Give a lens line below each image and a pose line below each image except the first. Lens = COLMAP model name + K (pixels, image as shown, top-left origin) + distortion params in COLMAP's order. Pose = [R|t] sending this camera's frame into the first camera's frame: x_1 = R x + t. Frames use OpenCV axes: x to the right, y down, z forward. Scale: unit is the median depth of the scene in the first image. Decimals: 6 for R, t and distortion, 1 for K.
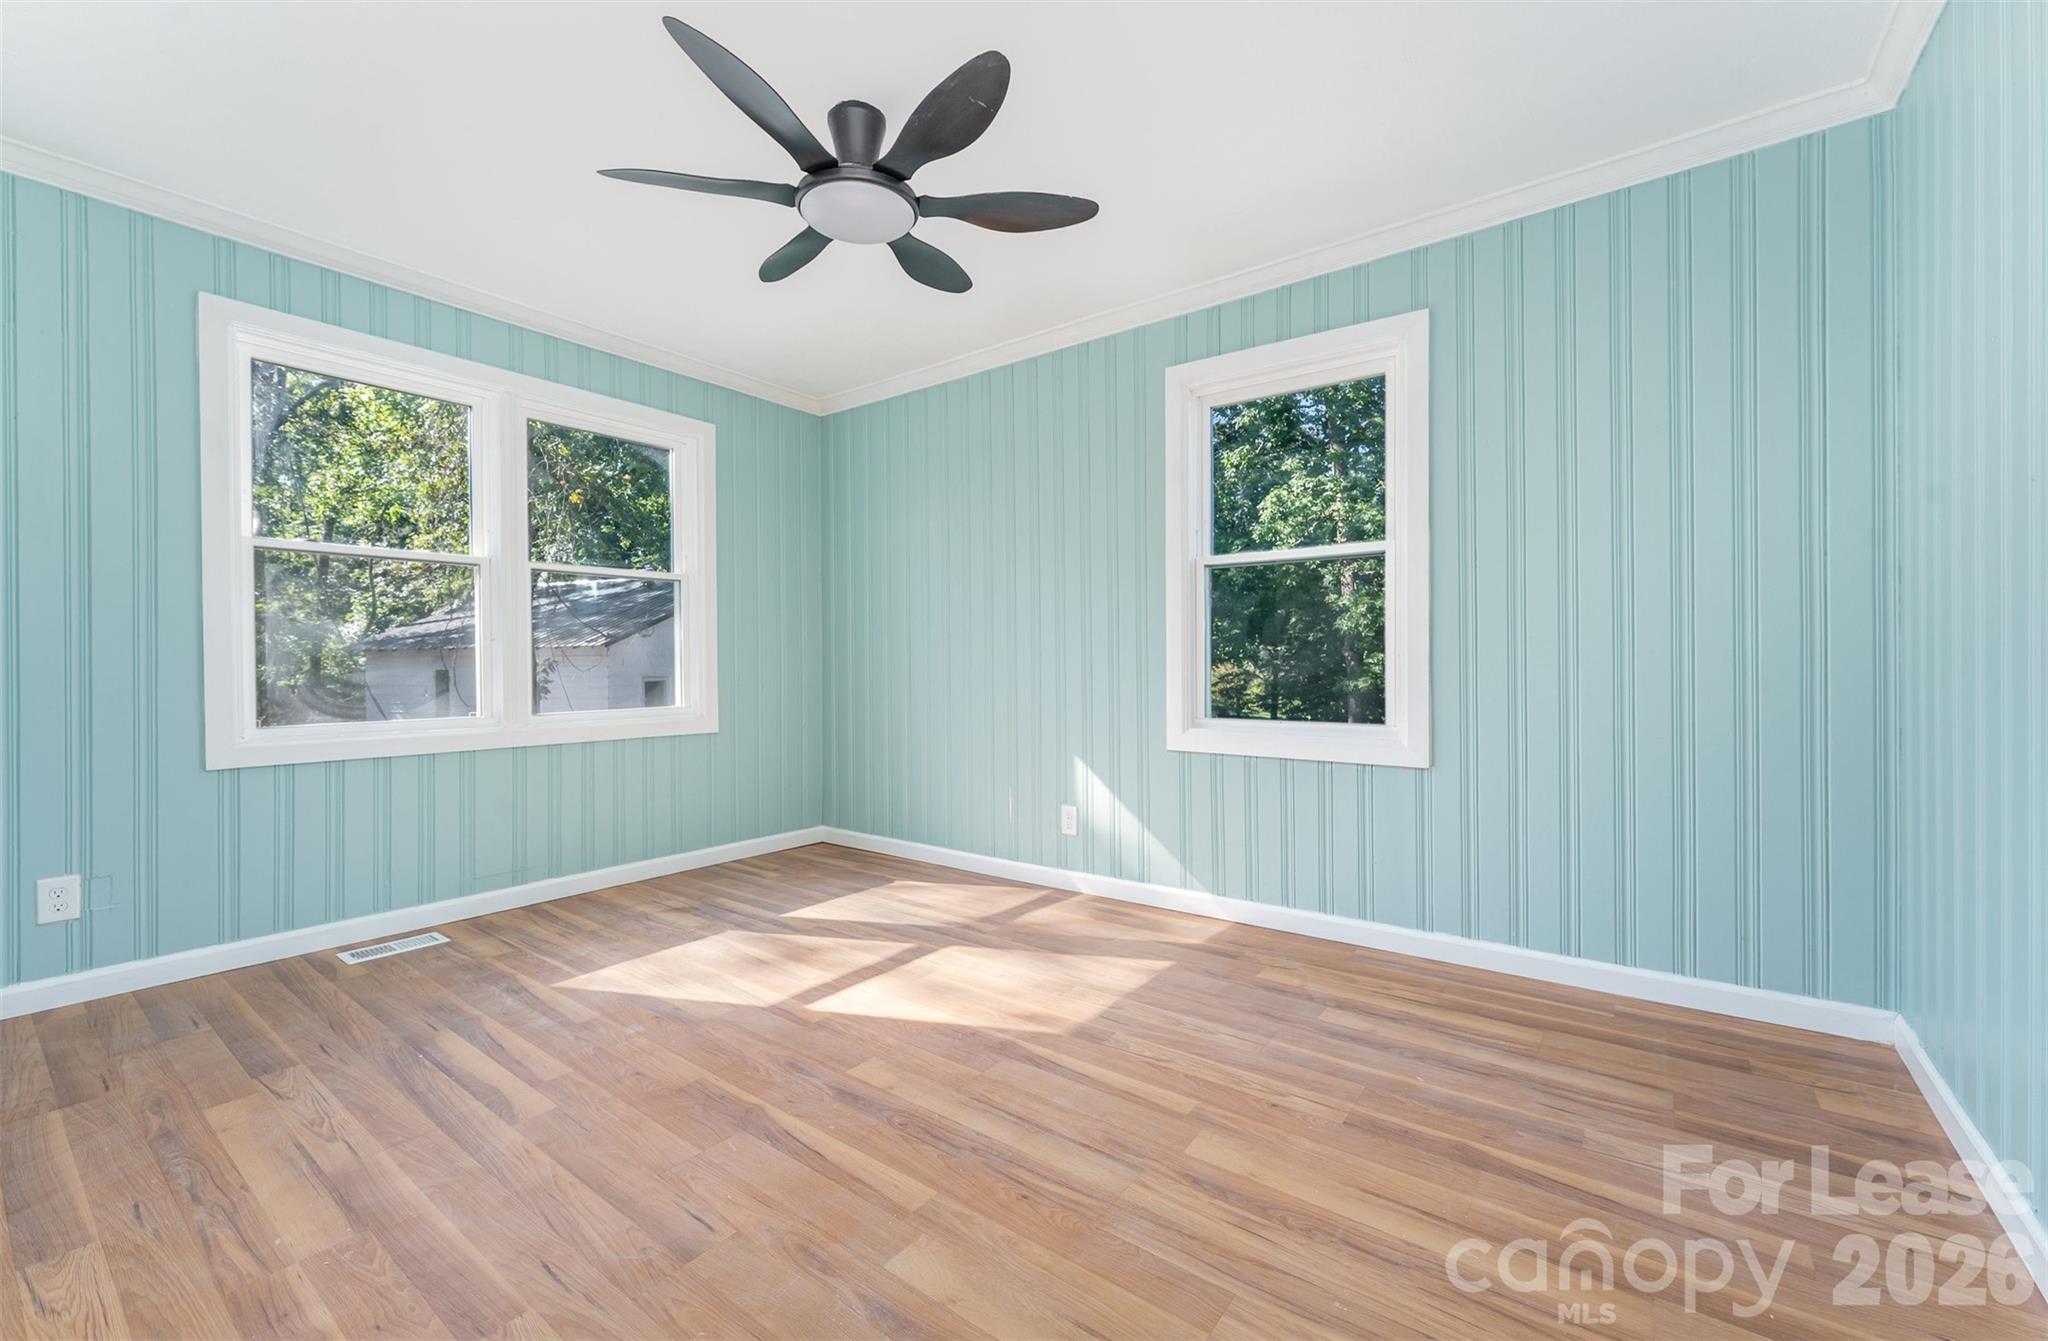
lens RADIAL K [[833.9, 0, 1022.4], [0, 833.9, 659.8], [0, 0, 1]] dist [0.000795, 0.000111]
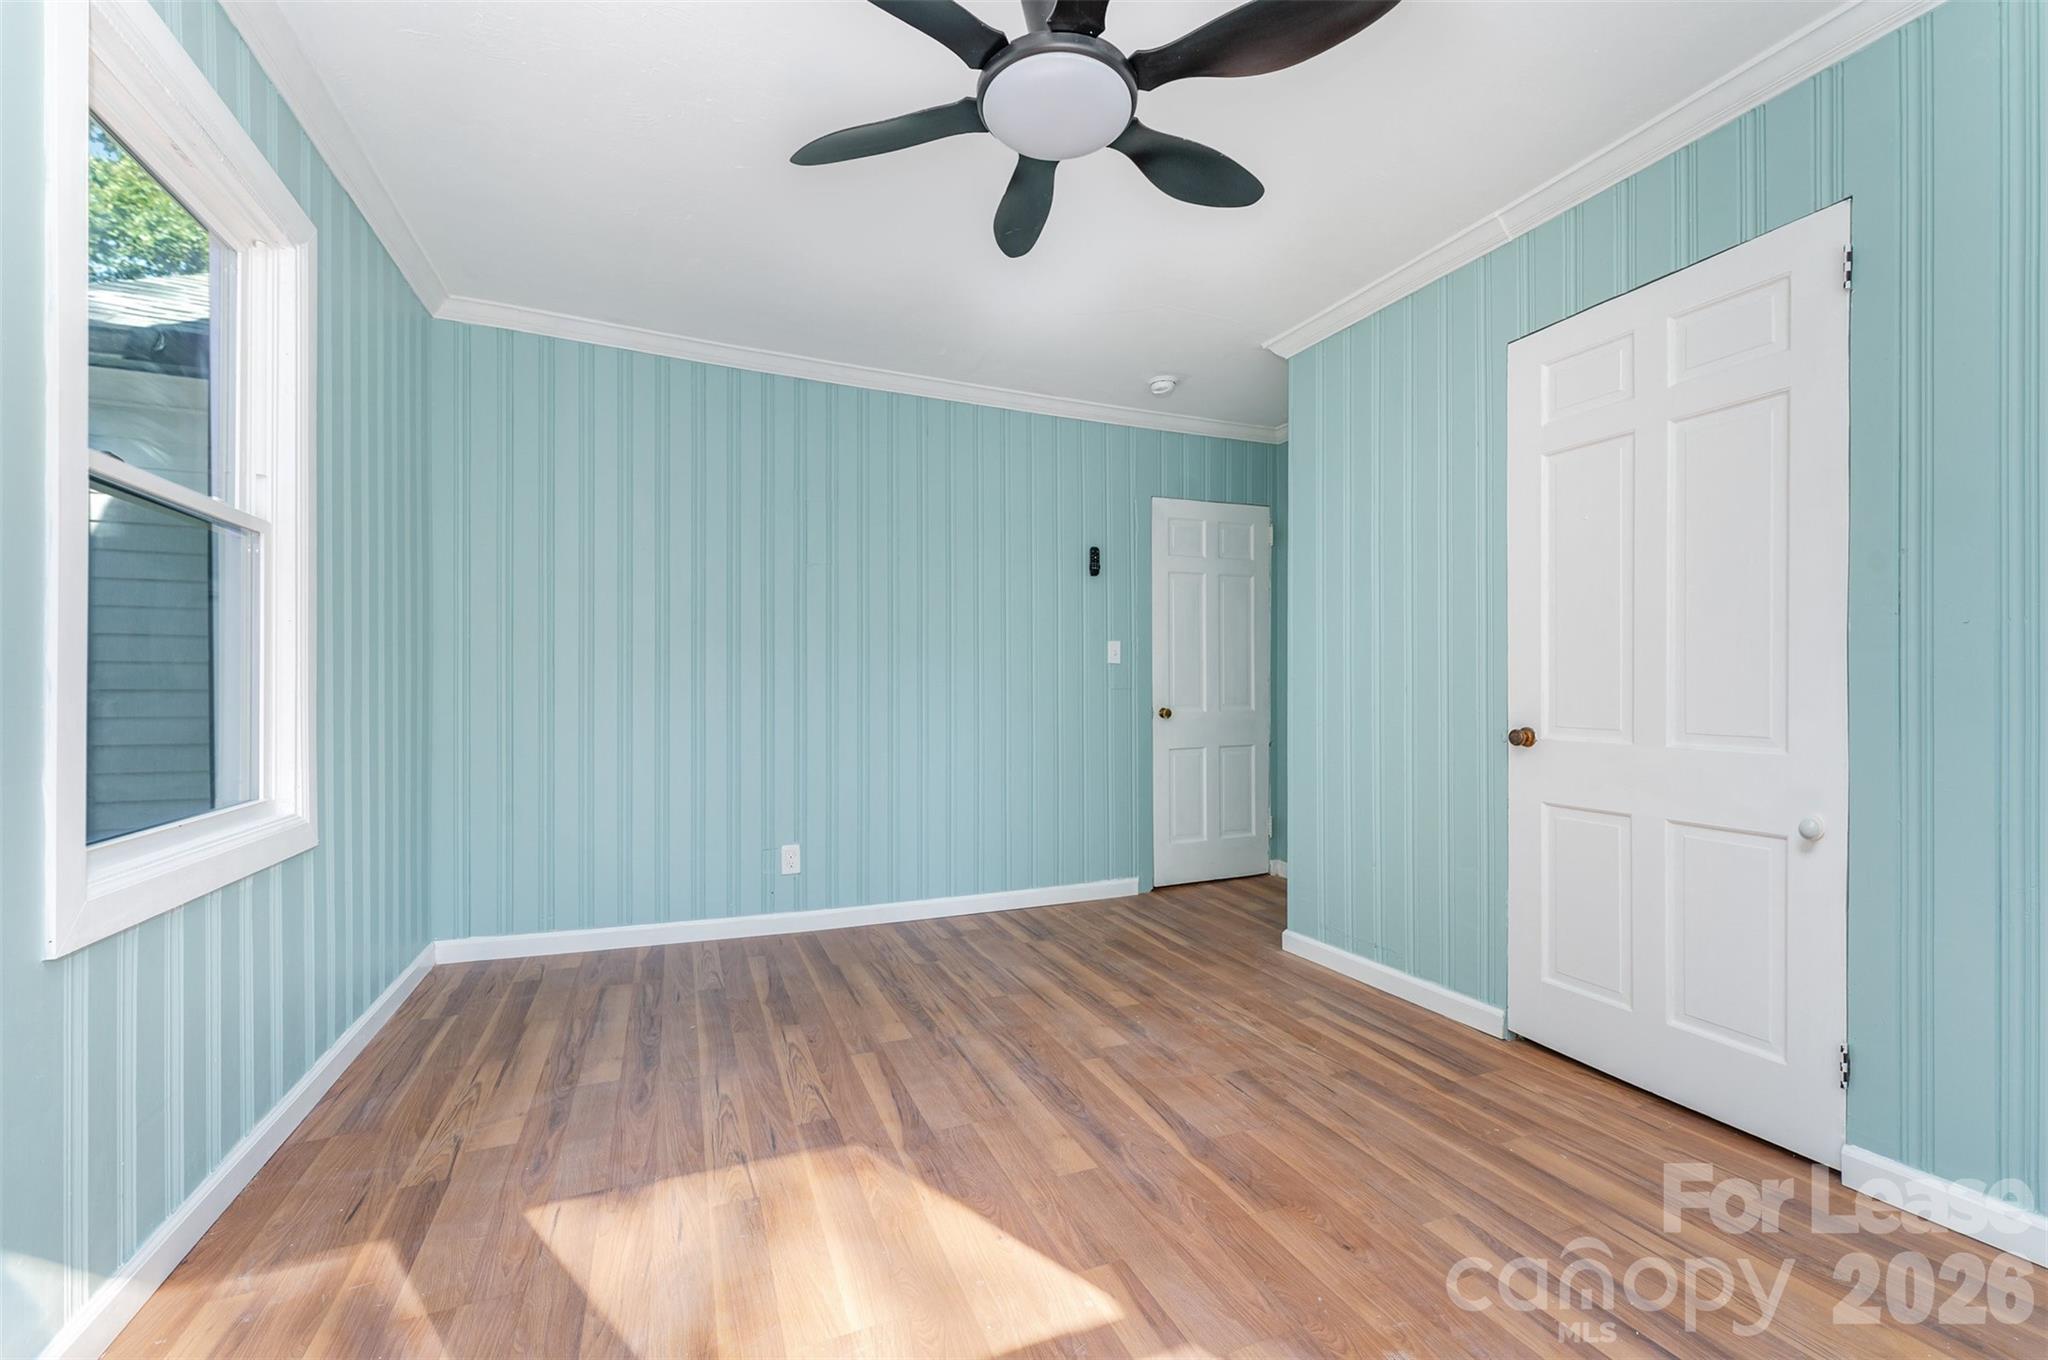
lens RADIAL K [[834.4, 0, 1023.6], [0, 834.4, 692.6], [0, 0, 1]] dist [0.003996, -0.000335]
pose [[-0.863565, 0.002788, 0.504229, -0.624862], [0.001182, 0.999993, -0.003505, -0.004172], [-0.504235, -0.002431, -0.863563, 1.907985]]
